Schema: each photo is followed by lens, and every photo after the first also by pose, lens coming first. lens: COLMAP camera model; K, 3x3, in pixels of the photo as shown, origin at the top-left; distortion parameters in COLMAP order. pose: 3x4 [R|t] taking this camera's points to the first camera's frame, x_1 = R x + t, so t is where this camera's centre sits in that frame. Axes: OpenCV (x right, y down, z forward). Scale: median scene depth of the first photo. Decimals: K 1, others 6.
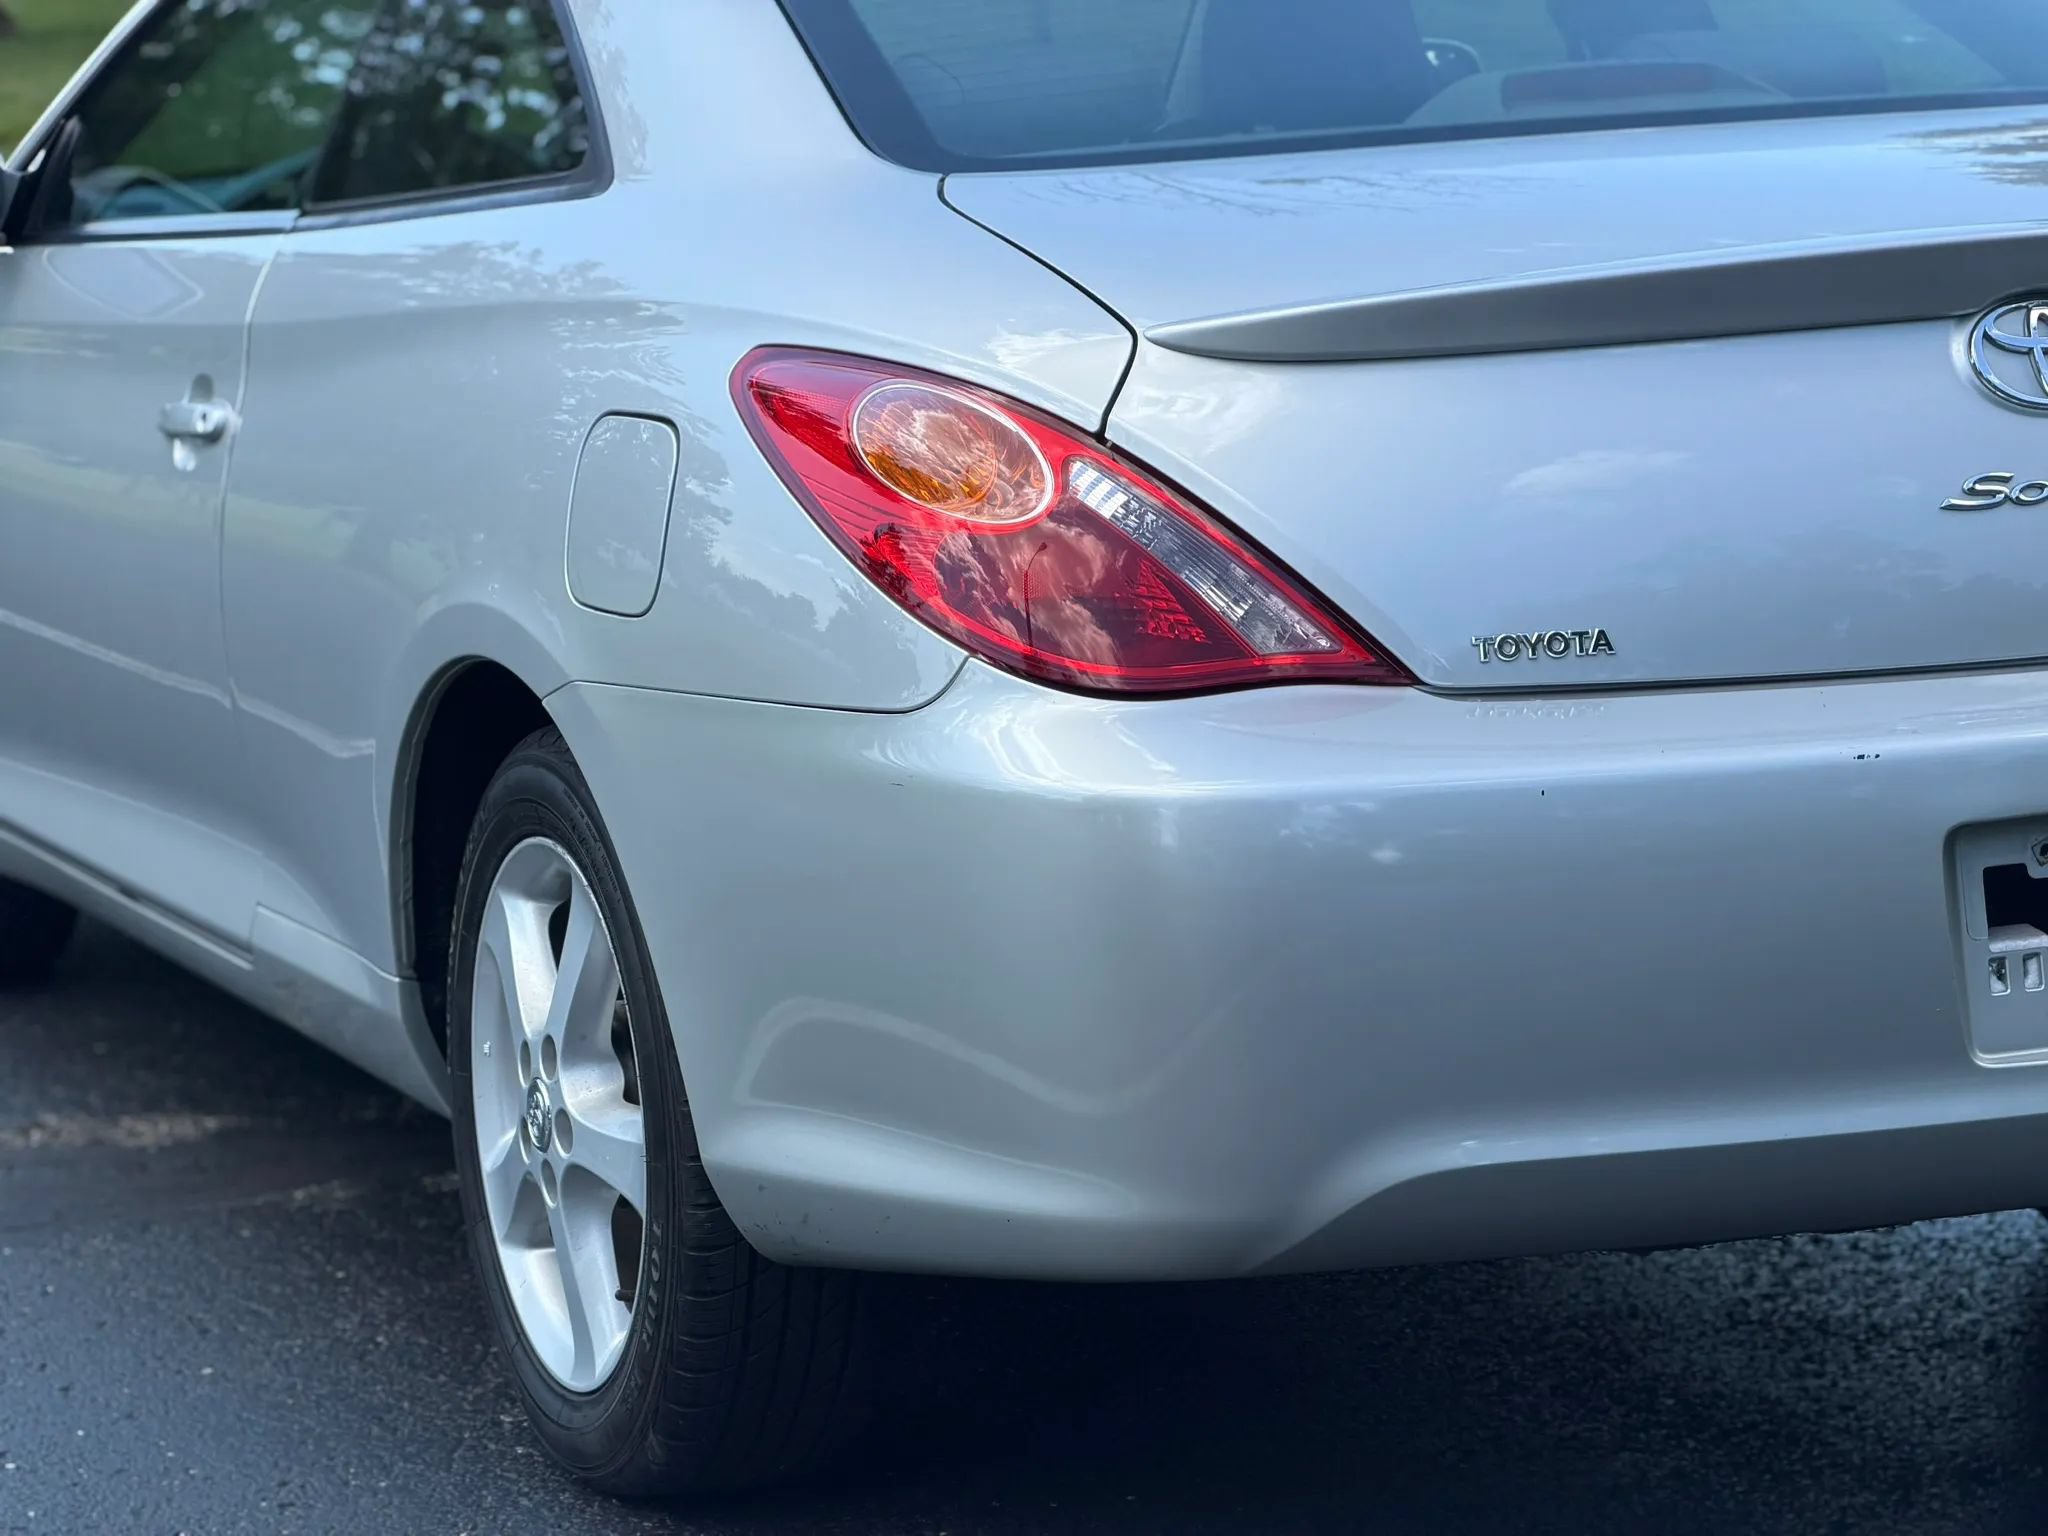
lens RADIAL K [[6130.9, 0, 1024.0], [0, 6130.9, 768.0], [0, 0, 1]] dist [0.253323, -0.301286]
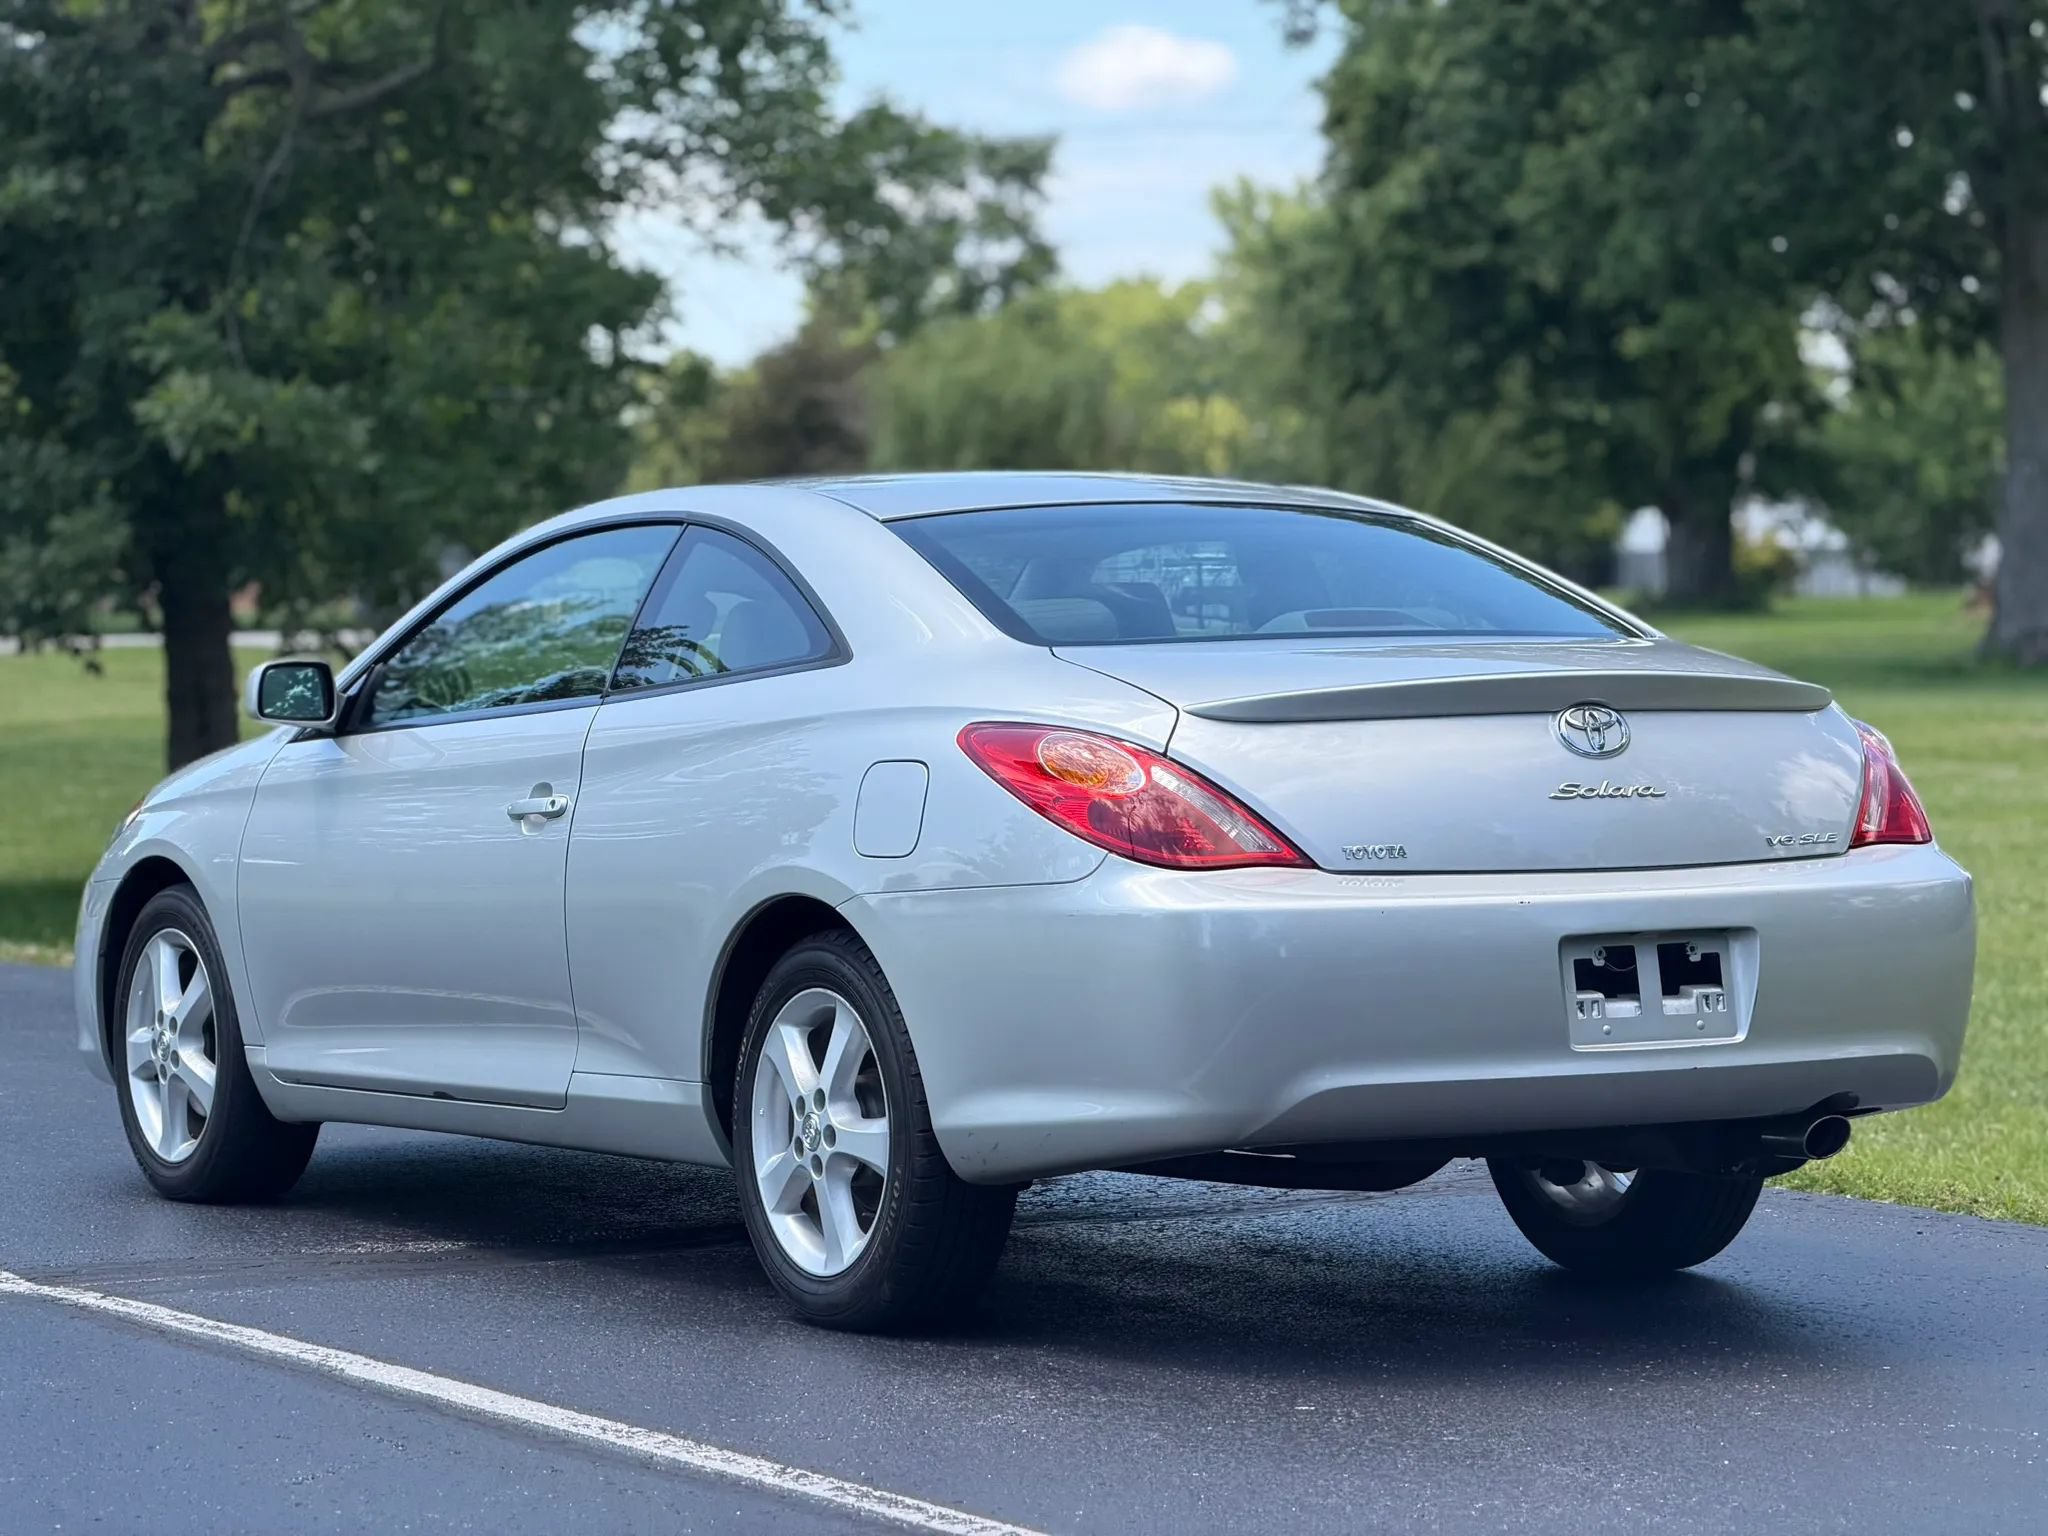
lens RADIAL K [[6130.9, 0, 1024.0], [0, 6130.9, 768.0], [0, 0, 1]] dist [0.253323, -0.301286]
pose [[0.991078, 0.019075, 0.131913, -0.285574], [-0.002241, 0.991951, -0.126602, 0.198193], [-0.133266, 0.125177, 0.983143, -0.979373]]
